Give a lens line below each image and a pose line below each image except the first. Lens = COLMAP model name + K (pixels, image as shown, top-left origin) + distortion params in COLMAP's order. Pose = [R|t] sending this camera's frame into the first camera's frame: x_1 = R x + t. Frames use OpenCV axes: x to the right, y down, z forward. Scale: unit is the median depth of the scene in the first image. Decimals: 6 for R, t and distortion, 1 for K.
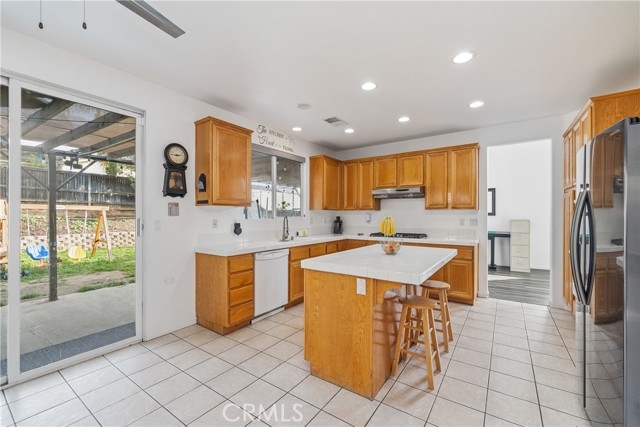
lens RADIAL K [[265.7, 0, 320.5], [0, 265.7, 217.6], [0, 0, 1]] dist [0.000655, -0.000048]
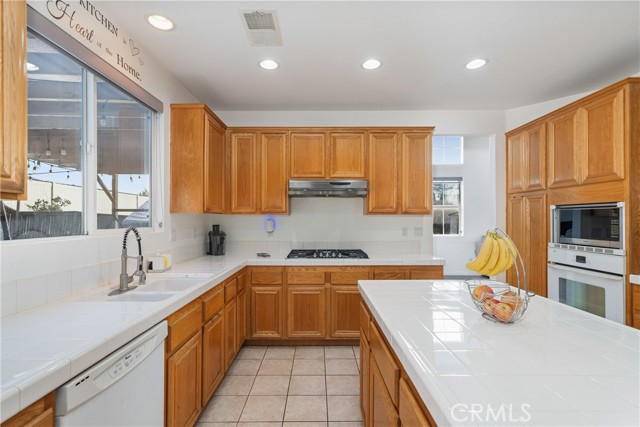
lens RADIAL K [[298.9, 0, 318.4], [0, 298.9, 219.3], [0, 0, 1]] dist [0.003872, -0.000933]
pose [[0.822039, -0.000471, 0.569431, -0.148673], [0.004718, 0.999971, -0.005984, -0.013973], [-0.569412, 0.007606, 0.822017, 0.450356]]
